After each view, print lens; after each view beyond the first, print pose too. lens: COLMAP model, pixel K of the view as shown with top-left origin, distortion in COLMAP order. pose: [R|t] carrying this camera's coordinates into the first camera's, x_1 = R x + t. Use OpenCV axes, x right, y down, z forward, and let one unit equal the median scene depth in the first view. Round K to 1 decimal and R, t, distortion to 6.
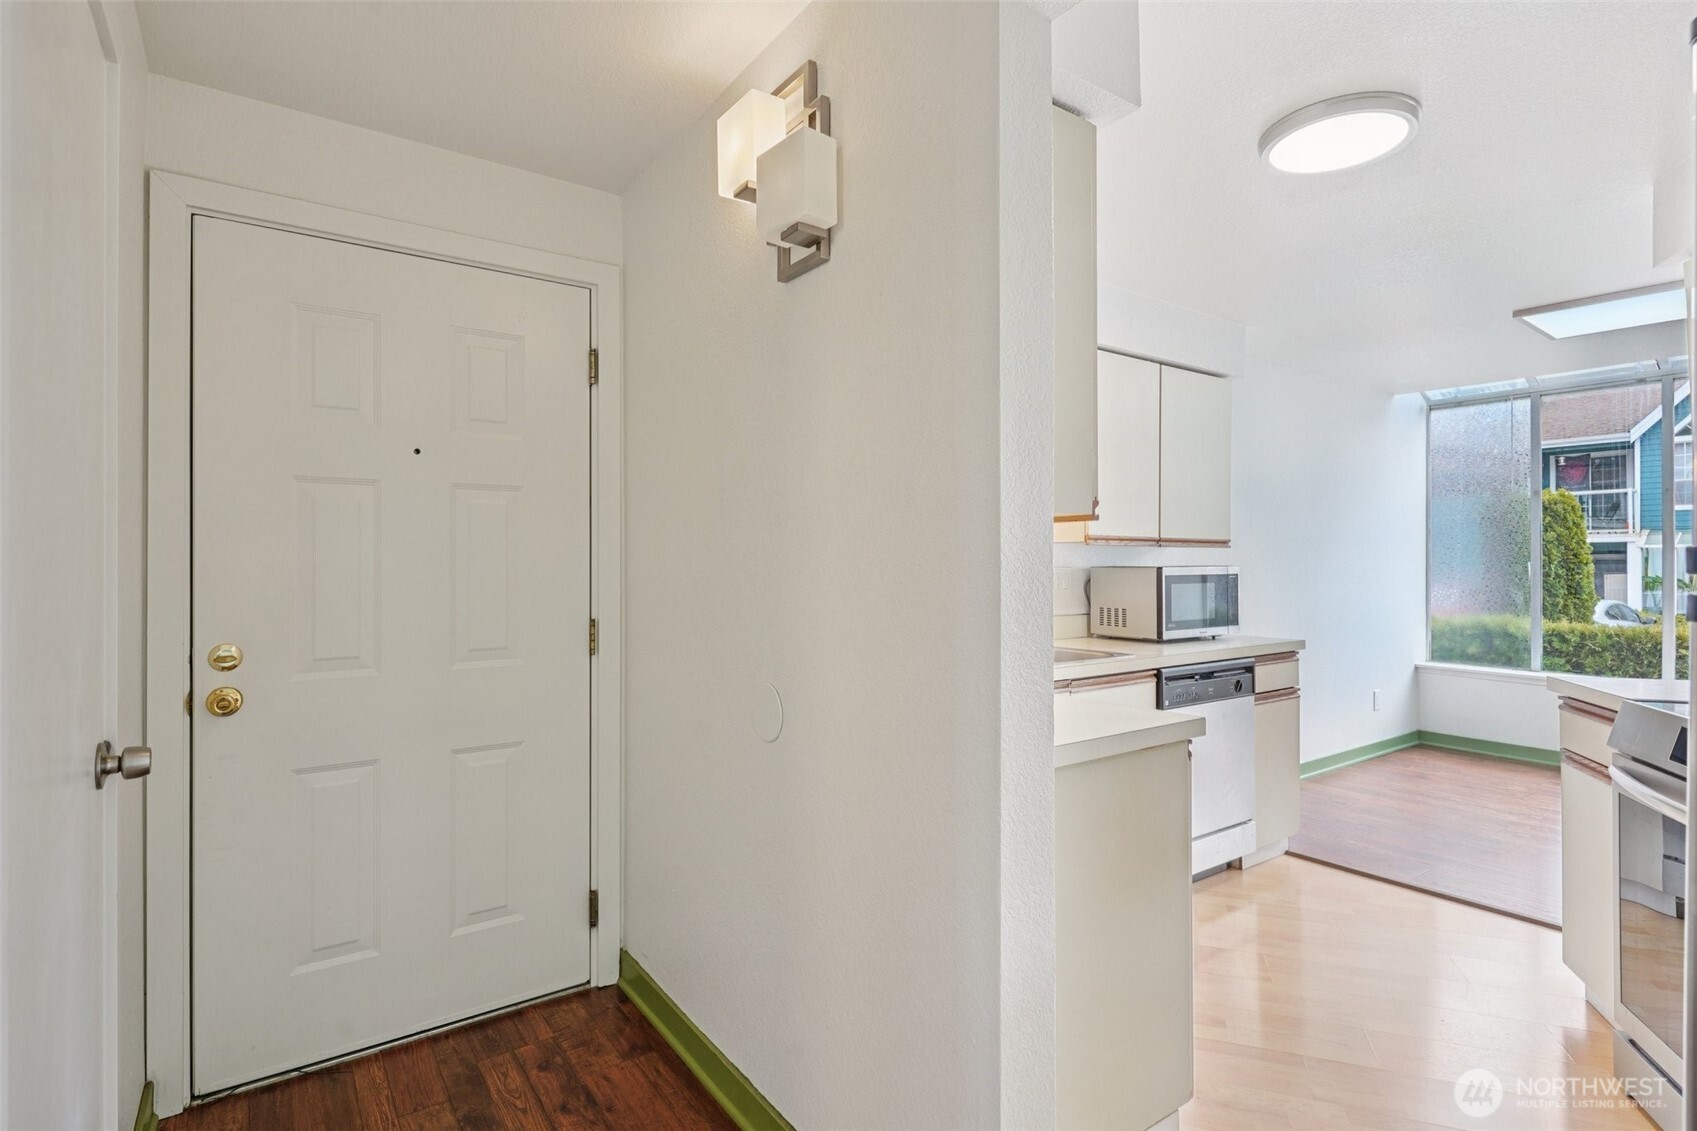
lens RADIAL K [[829.8, 0, 850.2], [0, 829.8, 554.8], [0, 0, 1]] dist [-0.000655, 0.000261]
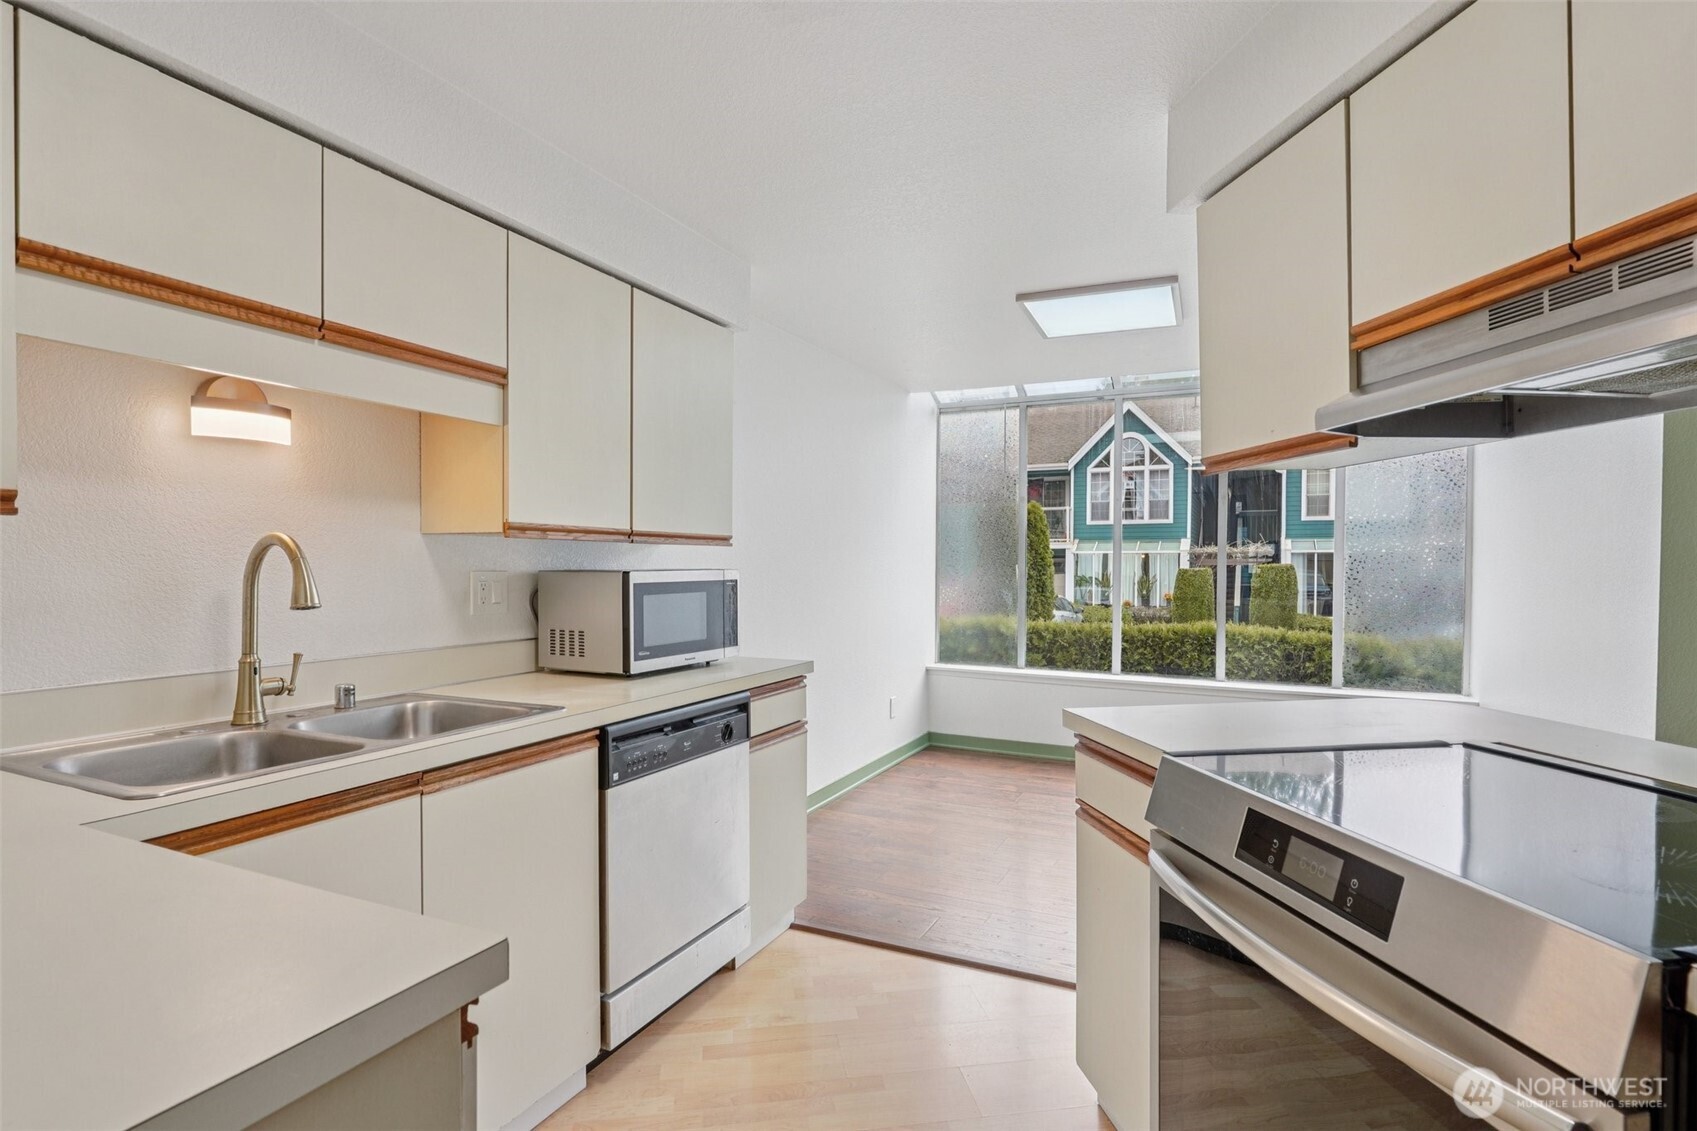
lens RADIAL K [[833.5, 0, 864.8], [0, 833.5, 564.0], [0, 0, 1]] dist [0.001744, -0.000036]
pose [[0.866137, 0.001427, 0.499804, 0.160789], [-0.005859, 0.999956, 0.007298, 0.001764], [-0.499772, -0.009249, 0.866108, 0.236045]]
